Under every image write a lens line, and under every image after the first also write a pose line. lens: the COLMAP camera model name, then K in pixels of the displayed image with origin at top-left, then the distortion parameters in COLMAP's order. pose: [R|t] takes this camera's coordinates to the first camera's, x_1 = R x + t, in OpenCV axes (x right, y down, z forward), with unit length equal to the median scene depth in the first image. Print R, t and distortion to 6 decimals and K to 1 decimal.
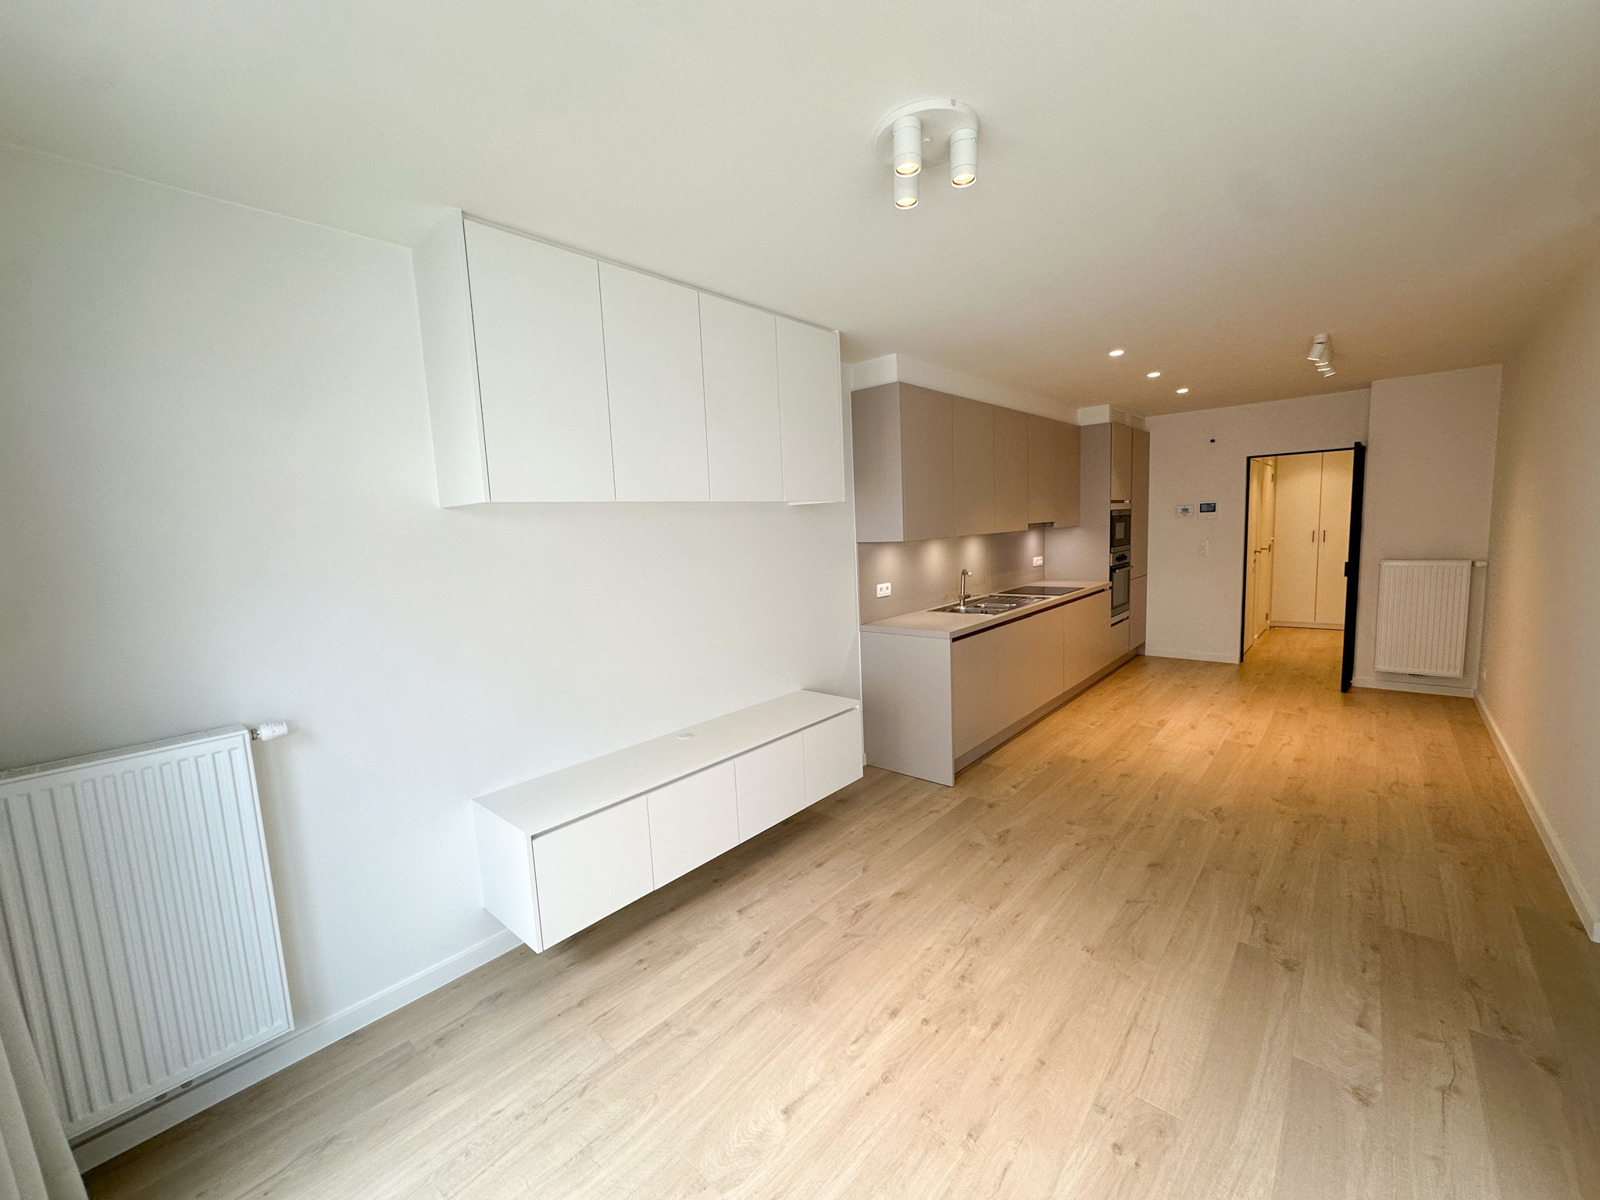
lens RADIAL K [[636.6, 0, 804.4], [0, 636.6, 601.1], [0, 0, 1]] dist [-0.003172, 0.000530]
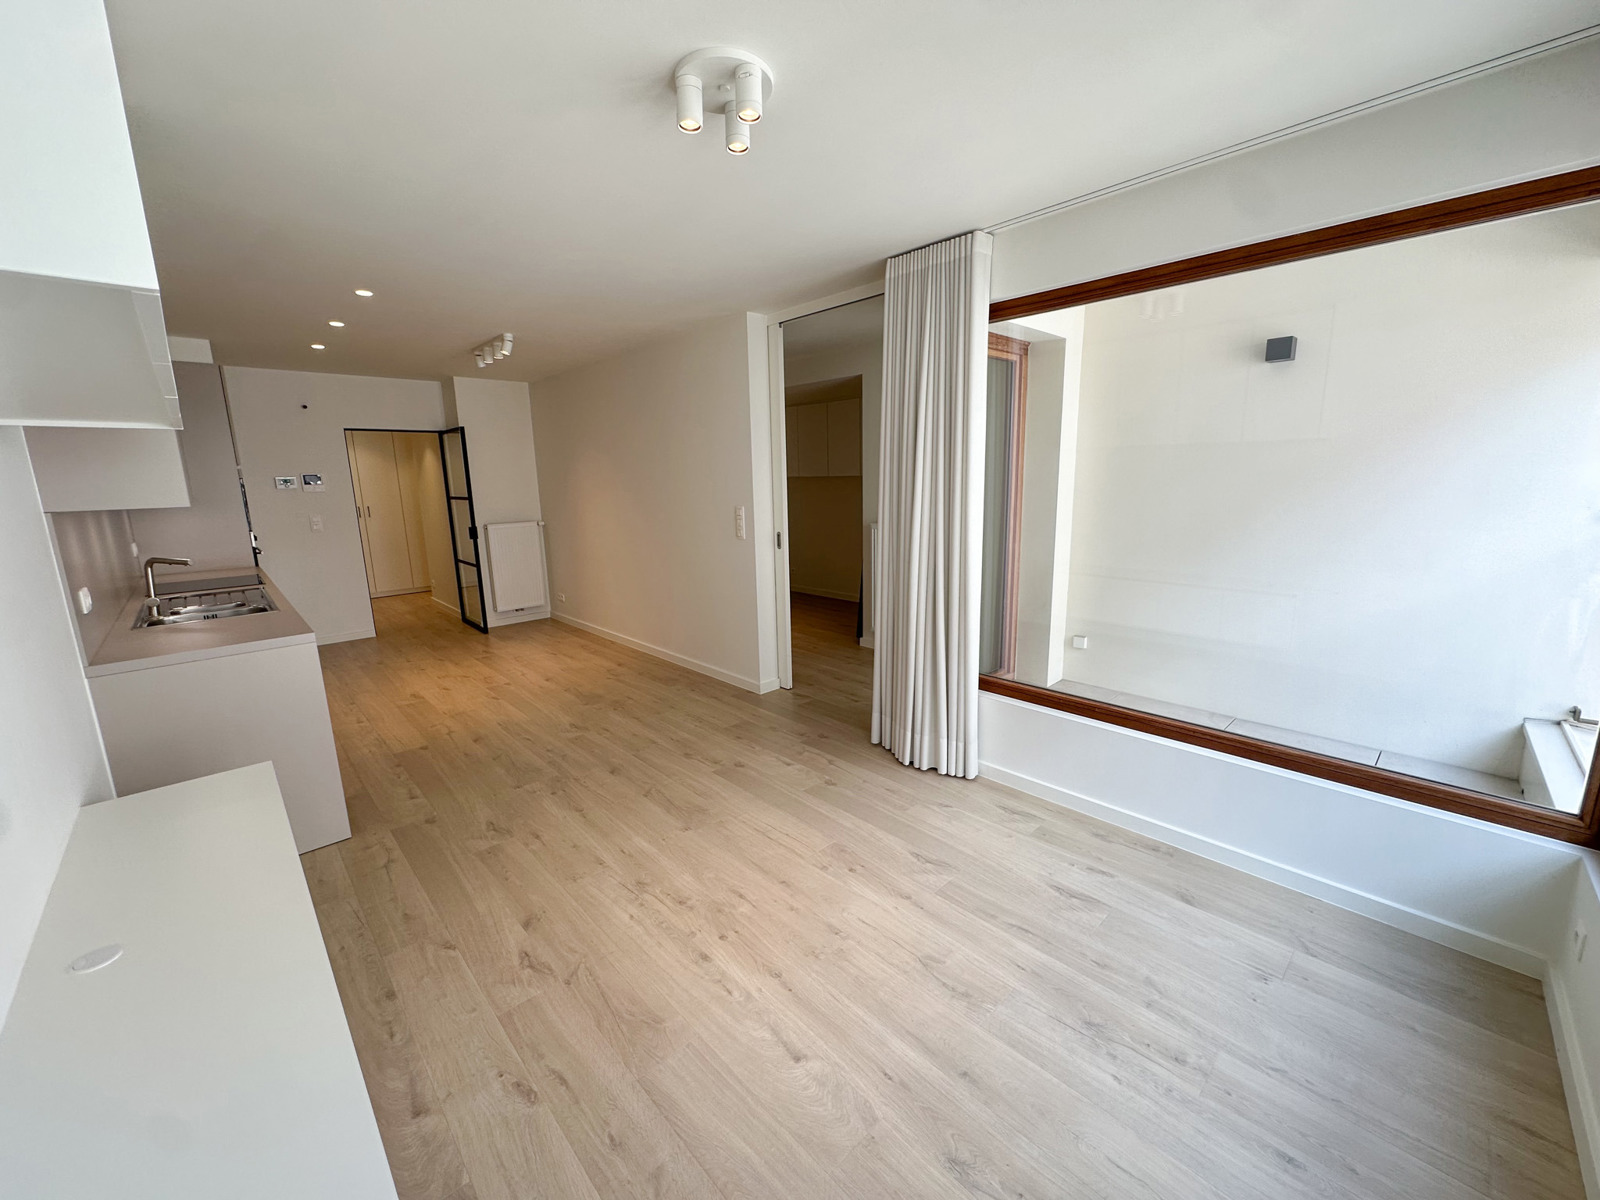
lens RADIAL K [[636.6, 0, 797.5], [0, 636.6, 601.8], [0, 0, 1]] dist [-0.003172, 0.000530]
pose [[0.090630, -0.152448, 0.984147, -0.413369], [0.134405, 0.981045, 0.139590, -0.010785], [-0.986773, 0.119623, 0.109402, 0.378126]]
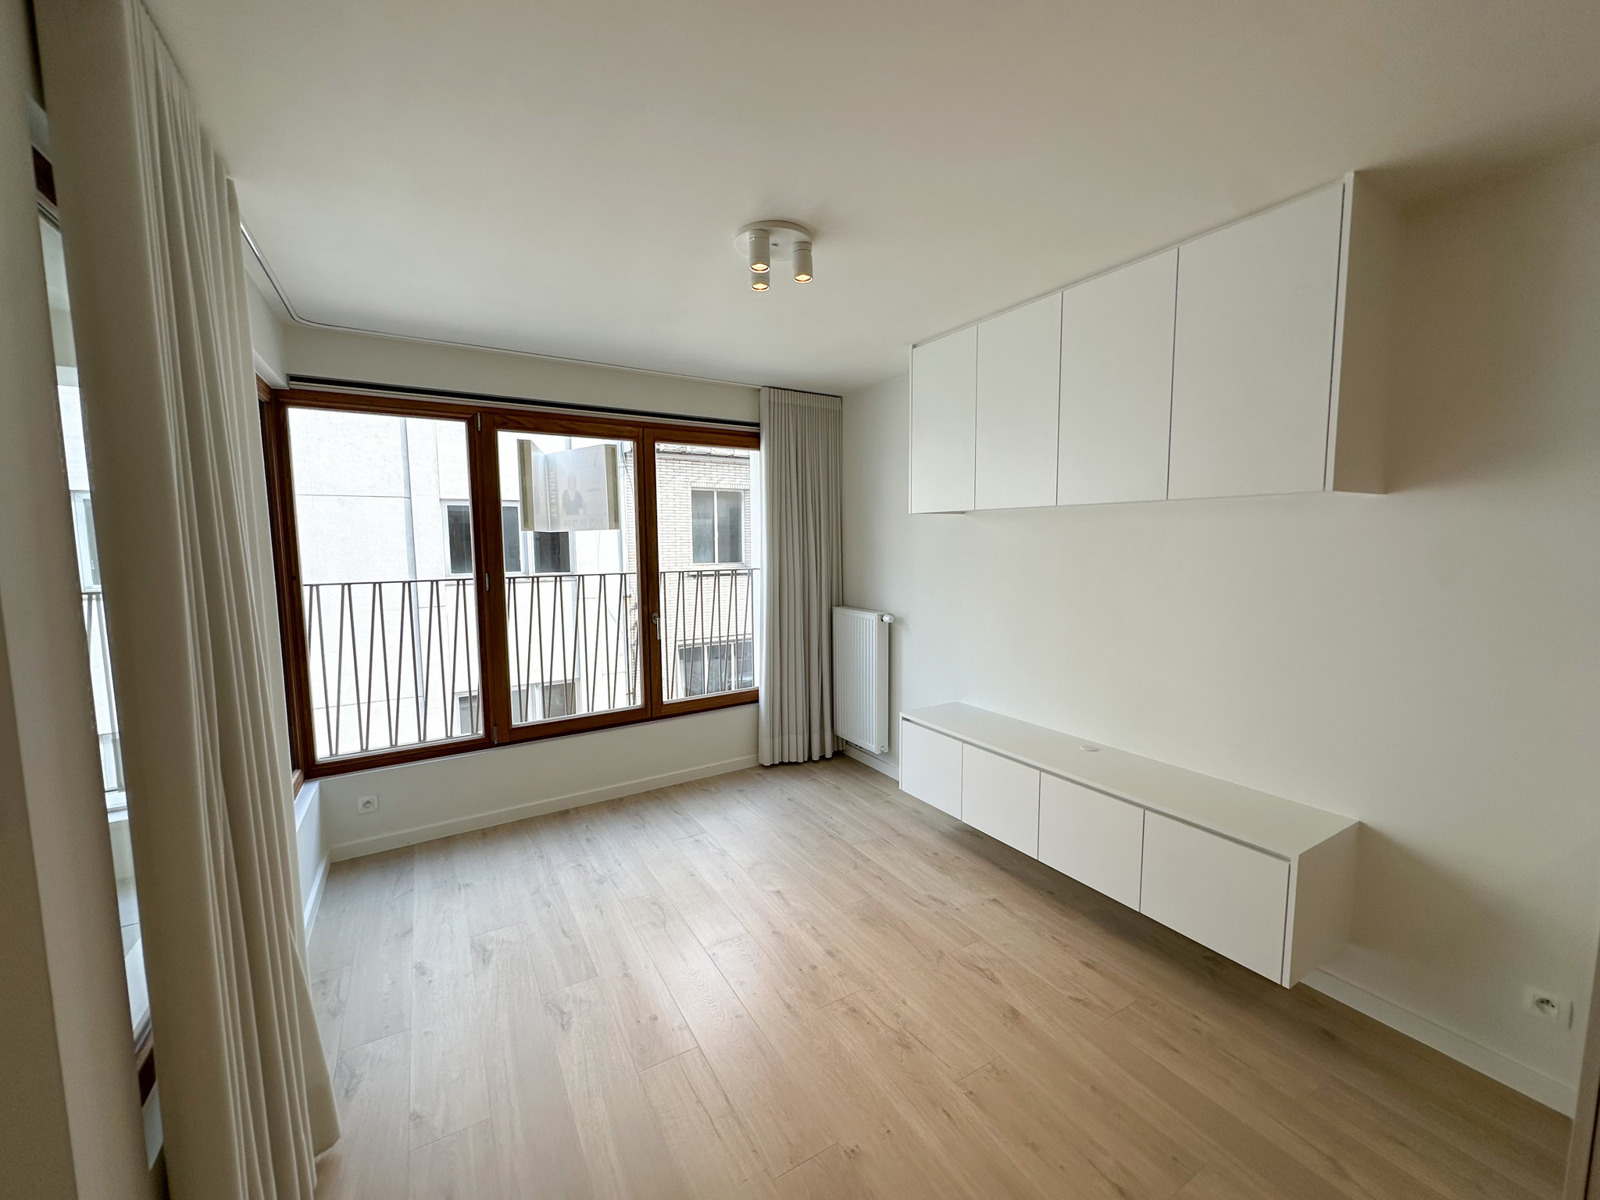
lens RADIAL K [[636.6, 0, 794.0], [0, 636.6, 594.1], [0, 0, 1]] dist [-0.003172, 0.000530]
pose [[-0.310471, 0.132483, -0.941306, 0.656093], [-0.091473, 0.981481, 0.168308, -0.108629], [0.946172, 0.138359, -0.292602, 0.660482]]
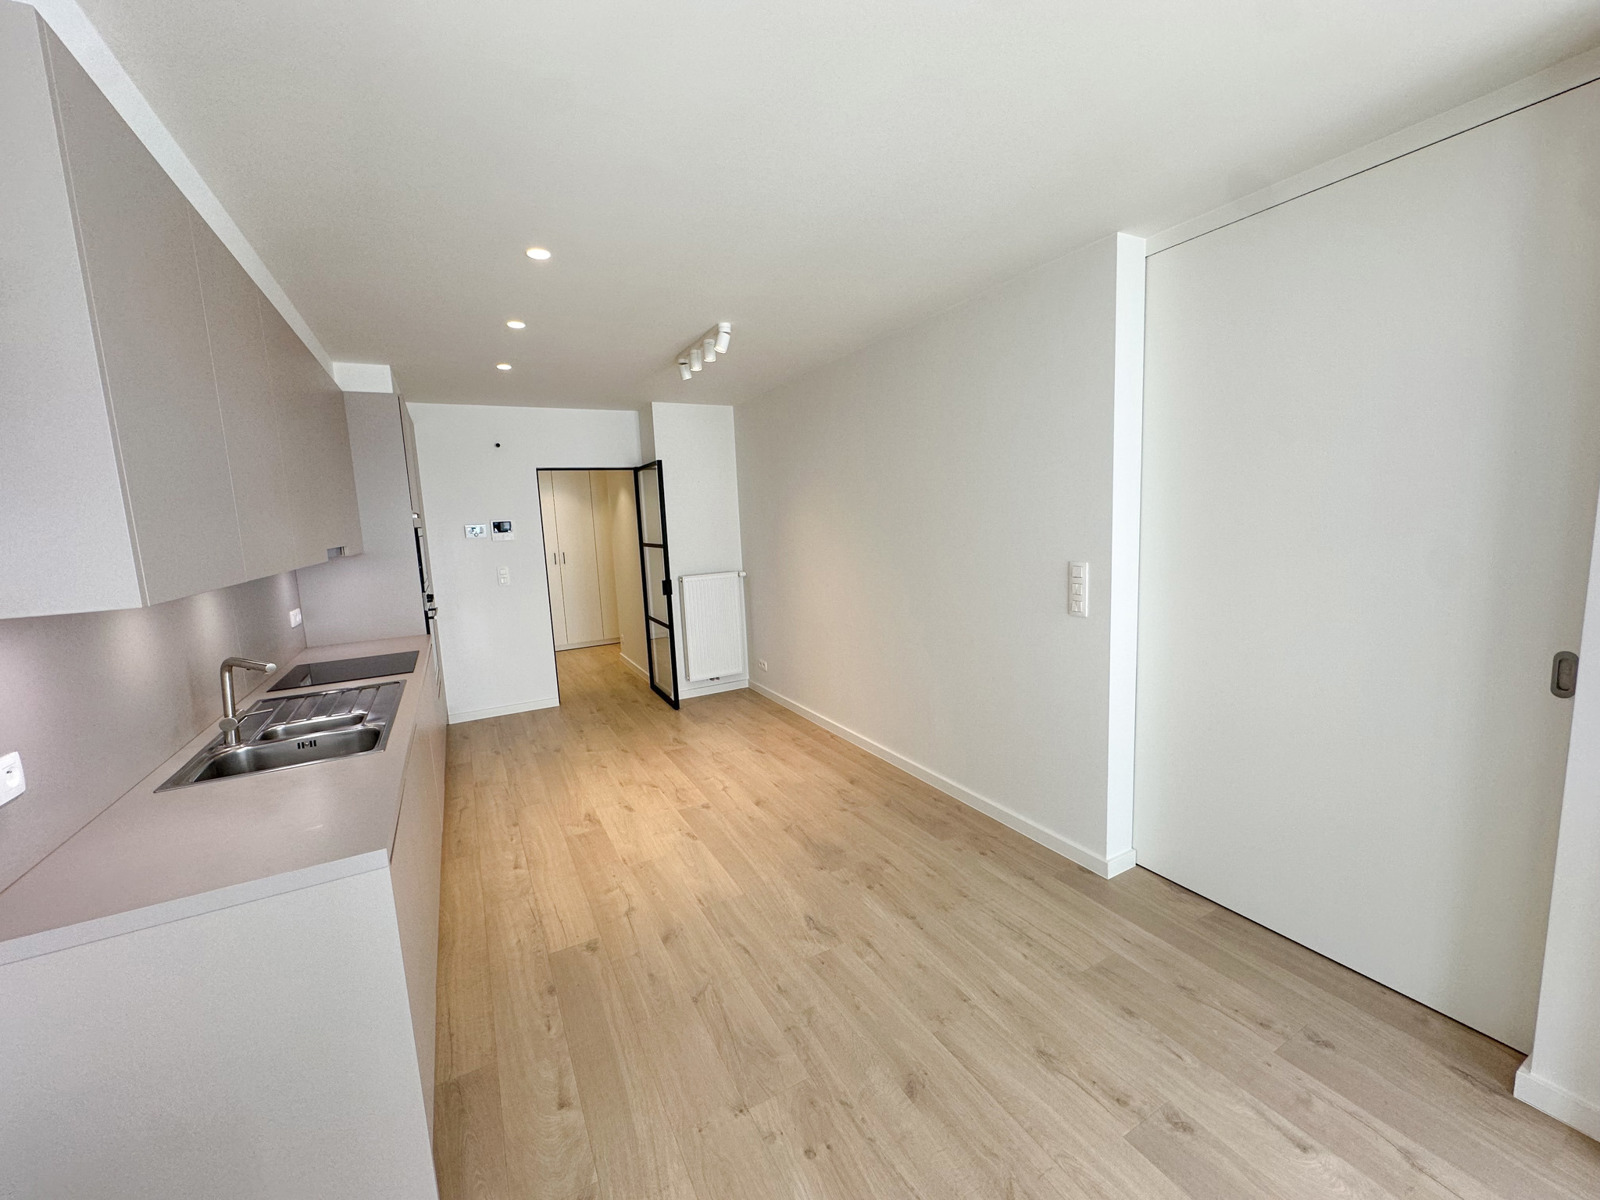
lens RADIAL K [[636.6, 0, 792.9], [0, 636.6, 600.8], [0, 0, 1]] dist [-0.003172, 0.000530]
pose [[0.347525, -0.096578, 0.932684, -0.008872], [0.140609, 0.988802, 0.049997, -0.071606], [-0.927068, 0.113769, 0.357213, 0.640190]]
